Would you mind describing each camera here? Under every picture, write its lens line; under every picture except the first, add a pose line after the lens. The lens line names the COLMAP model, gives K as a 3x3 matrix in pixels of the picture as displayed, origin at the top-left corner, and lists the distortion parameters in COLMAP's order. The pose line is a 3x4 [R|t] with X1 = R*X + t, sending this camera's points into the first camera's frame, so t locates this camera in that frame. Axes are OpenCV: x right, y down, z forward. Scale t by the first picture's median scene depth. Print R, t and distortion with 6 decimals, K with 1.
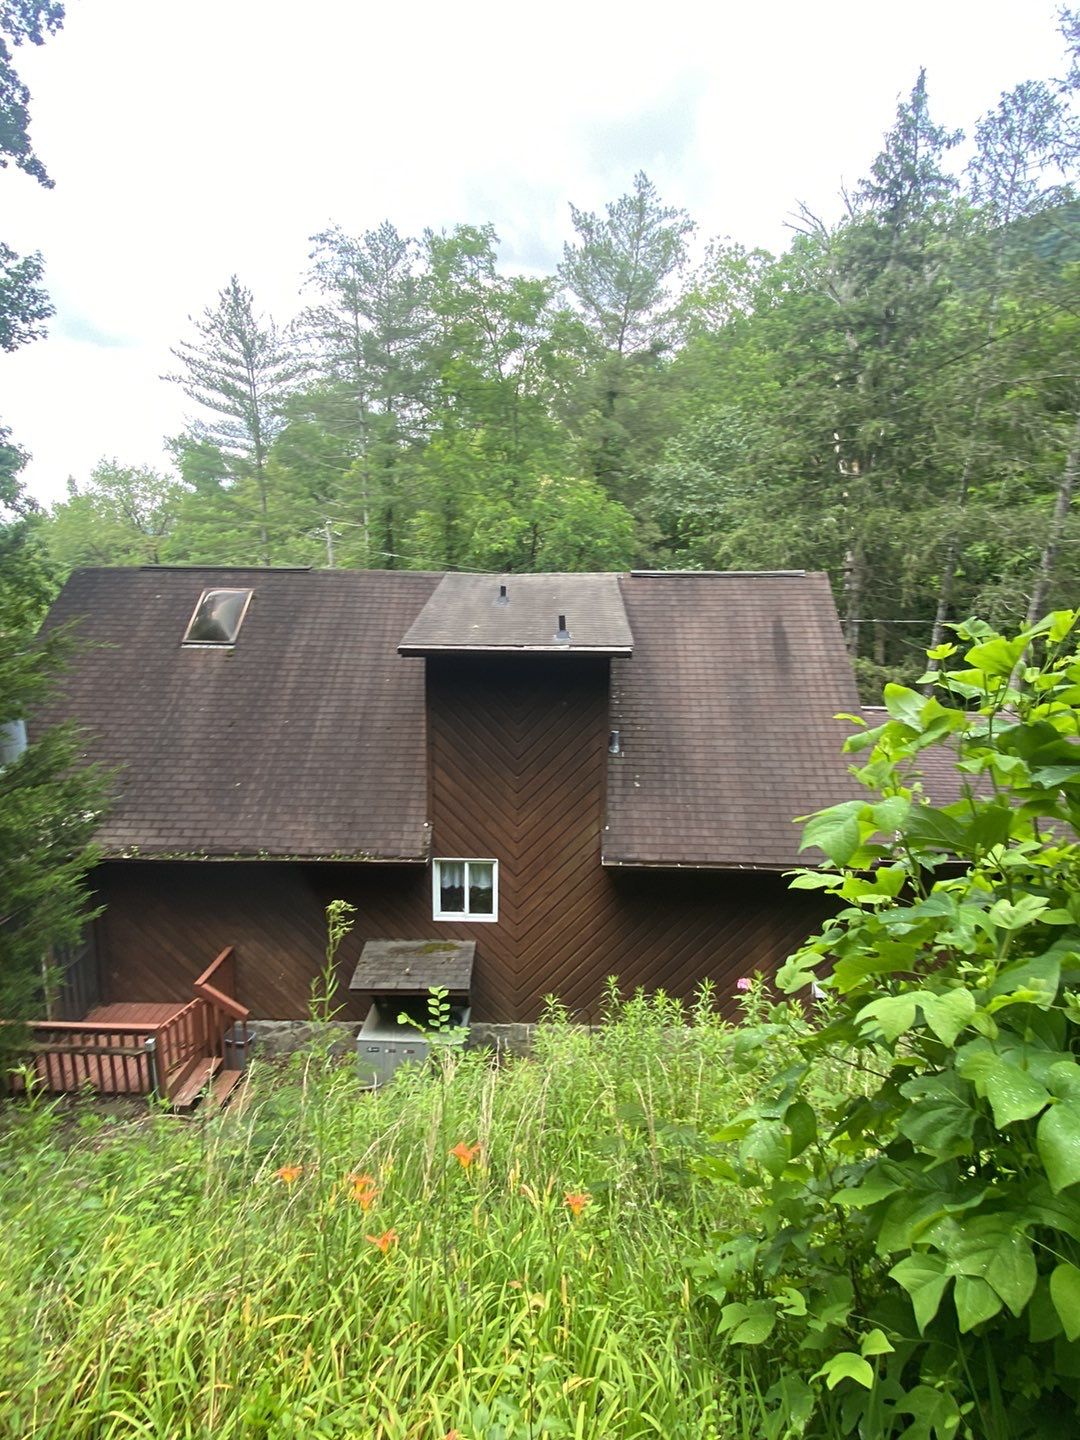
lens RADIAL K [[761.6, 0, 541.1], [0, 761.6, 716.2], [0, 0, 1]] dist [0.026568, -0.024258]
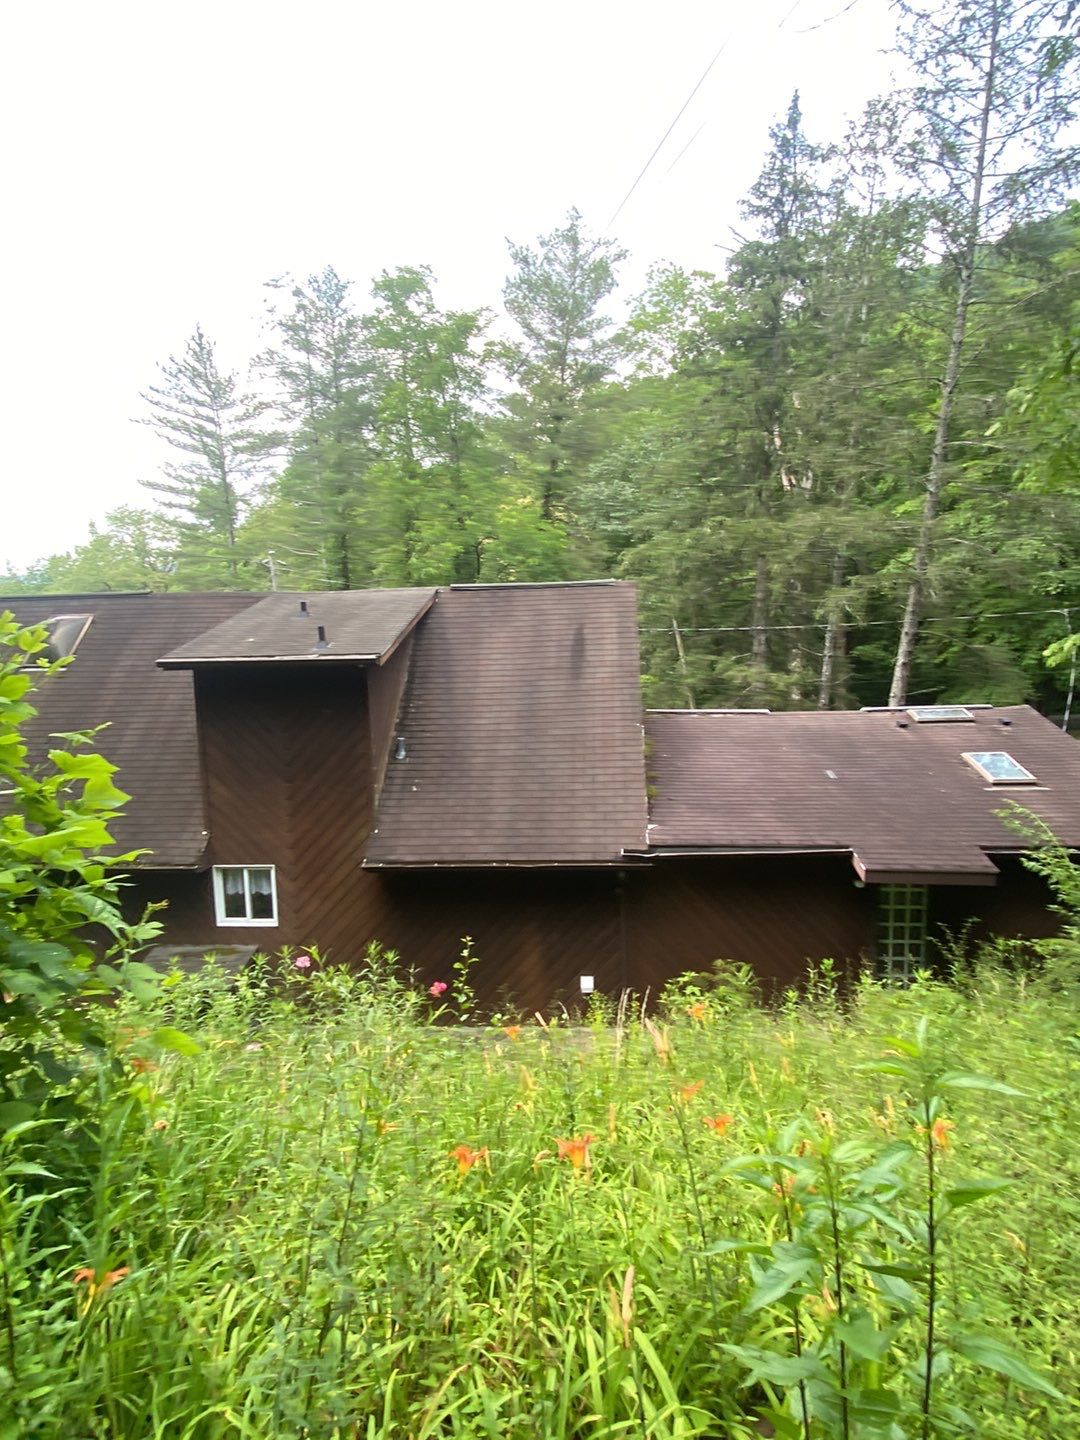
lens RADIAL K [[761.6, 0, 541.5], [0, 761.6, 711.3], [0, 0, 1]] dist [0.026568, -0.024258]
pose [[0.998254, -0.028538, -0.051713, 0.189642], [0.026627, 0.998950, -0.037276, 0.014974], [0.052722, 0.035834, 0.997966, -0.012559]]
